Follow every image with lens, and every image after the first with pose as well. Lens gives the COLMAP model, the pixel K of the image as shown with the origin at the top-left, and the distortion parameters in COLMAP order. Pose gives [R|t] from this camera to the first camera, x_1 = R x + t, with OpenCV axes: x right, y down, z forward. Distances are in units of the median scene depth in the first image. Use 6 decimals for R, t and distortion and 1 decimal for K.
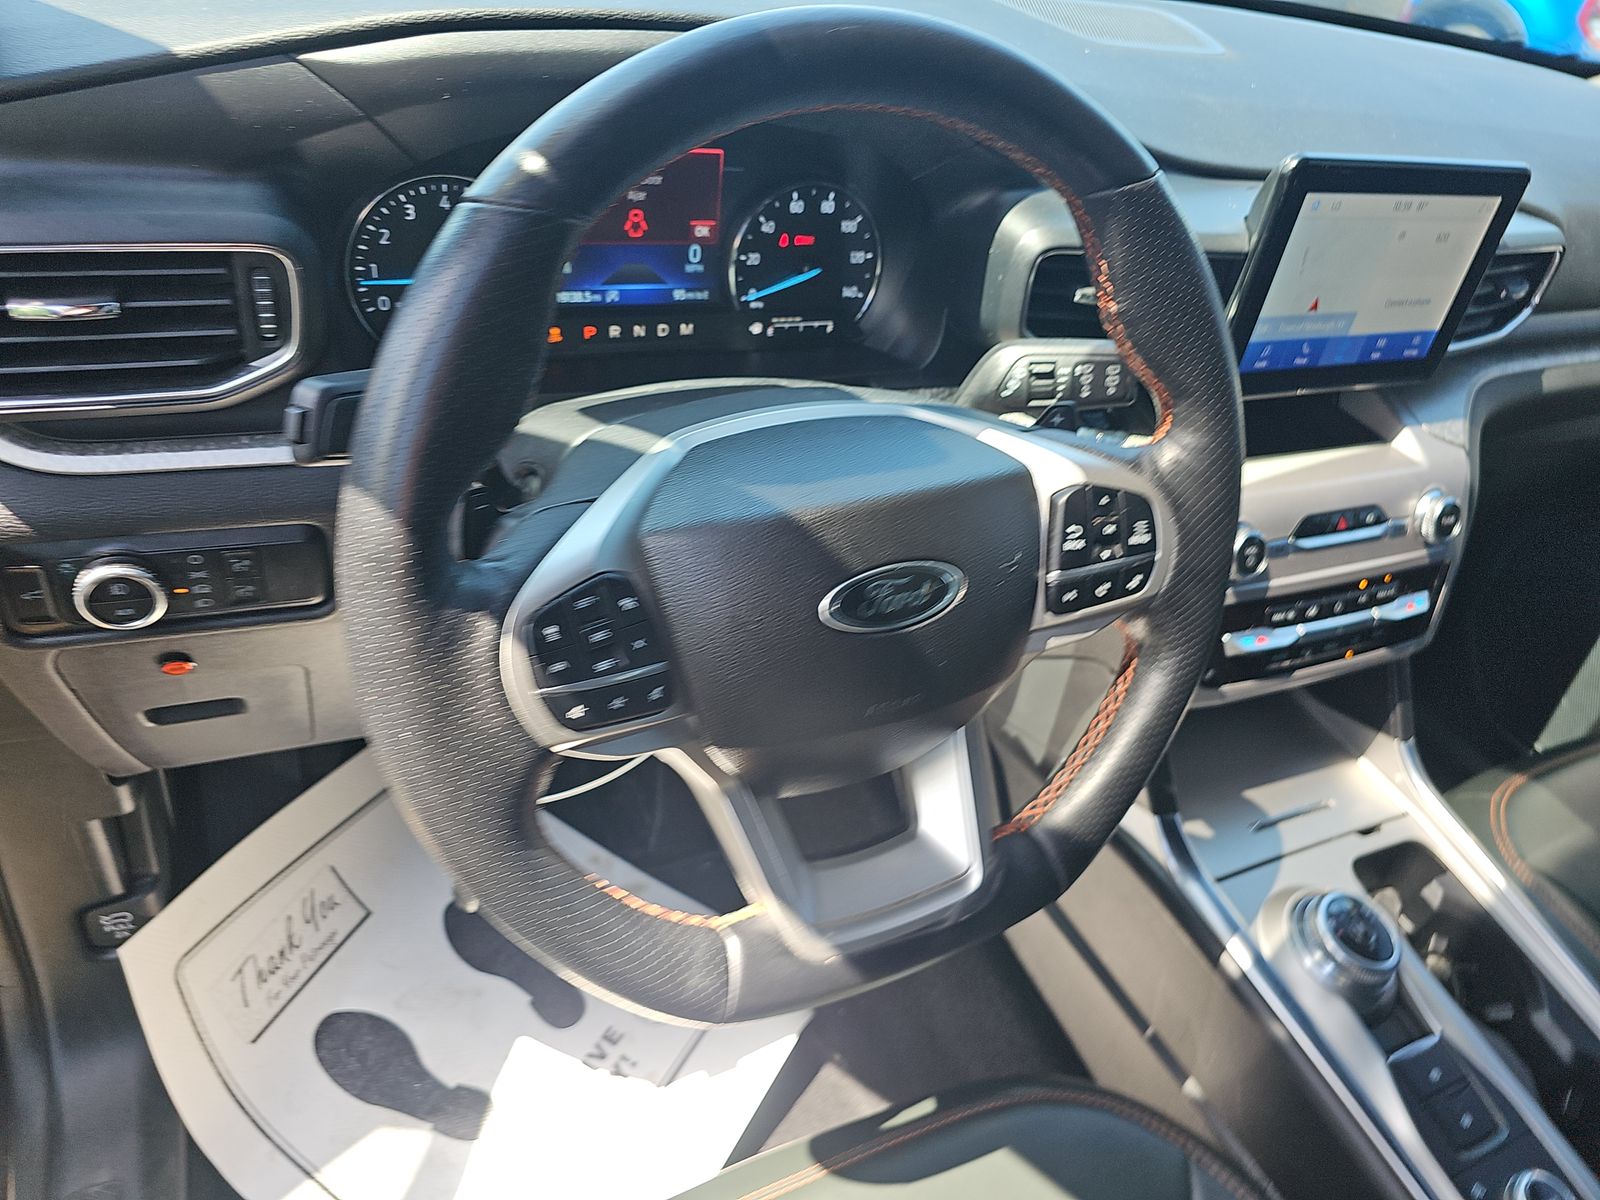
lens RADIAL K [[1083.8, 0, 792.6], [0, 1083.8, 592.4], [0, 0, 1]] dist [0.043976, -0.069642]
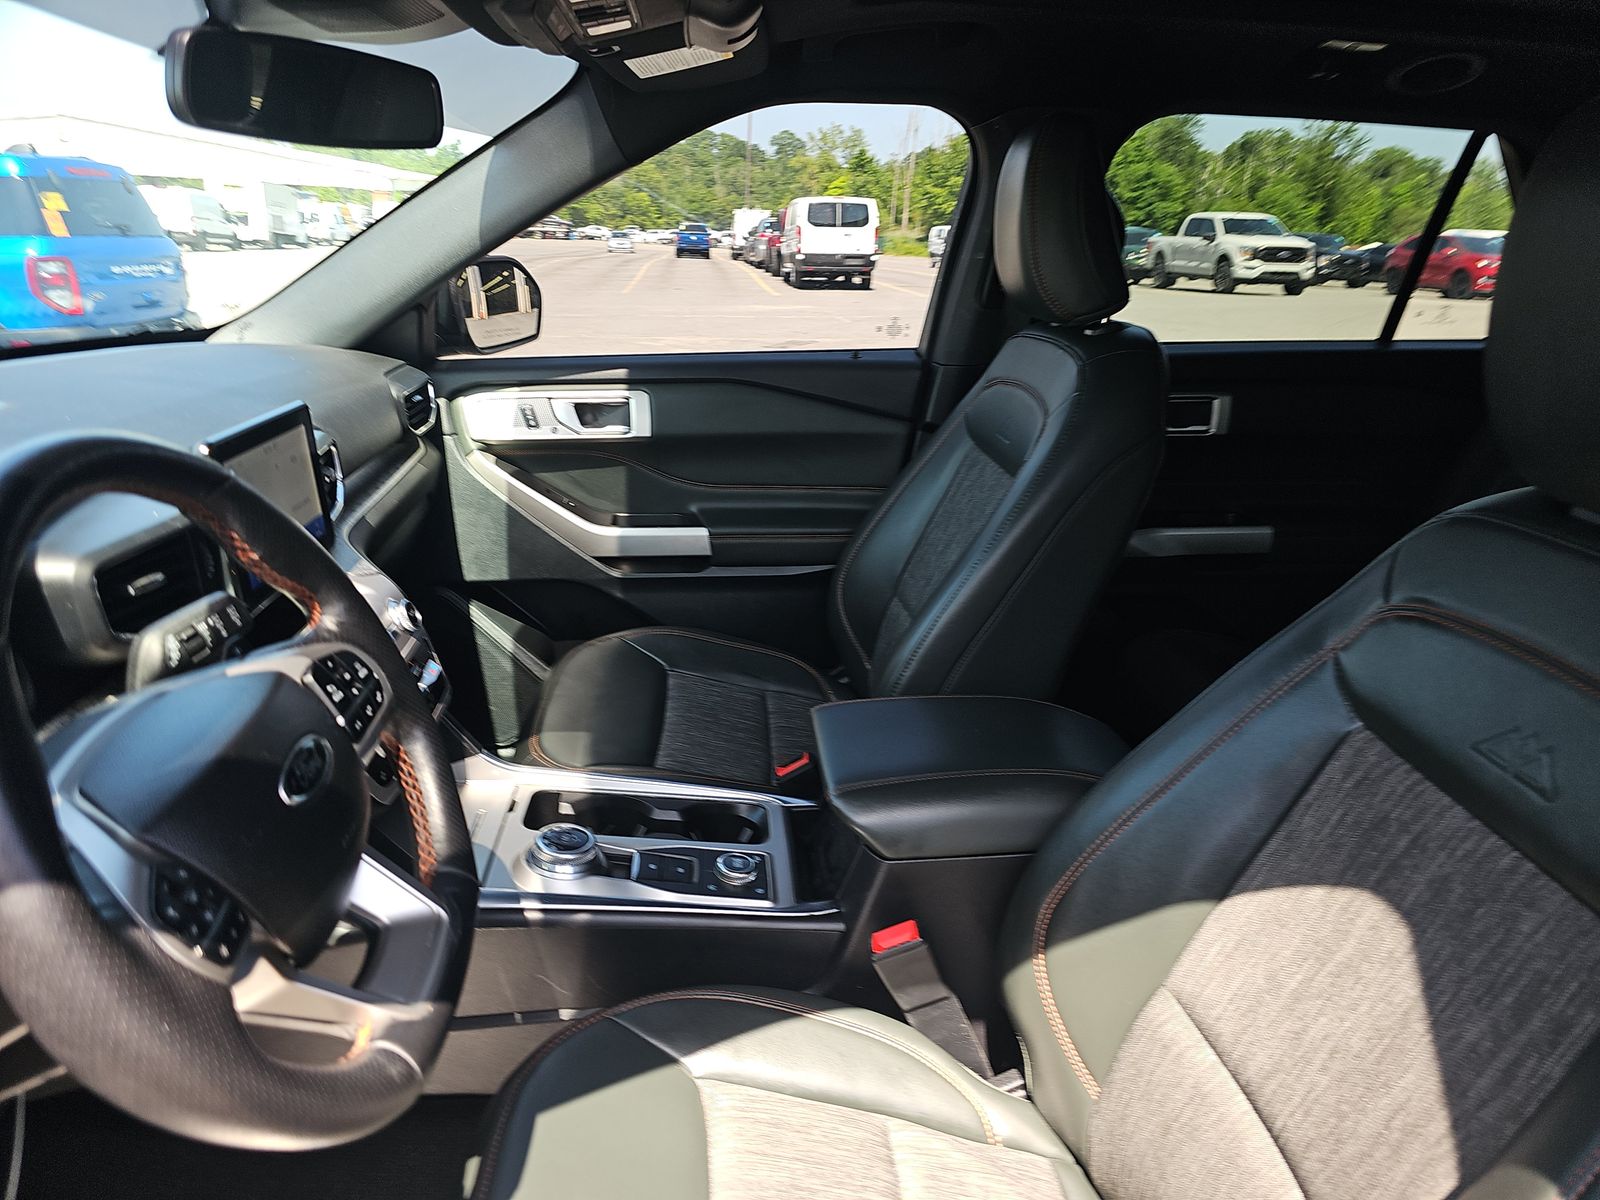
lens RADIAL K [[1083.8, 0, 792.6], [0, 1083.8, 592.4], [0, 0, 1]] dist [0.043976, -0.069642]
pose [[0.352061, -0.439084, 0.826594, -0.459902], [0.603017, 0.781830, 0.158470, -0.011054], [-0.715838, 0.442659, 0.540027, -0.200871]]
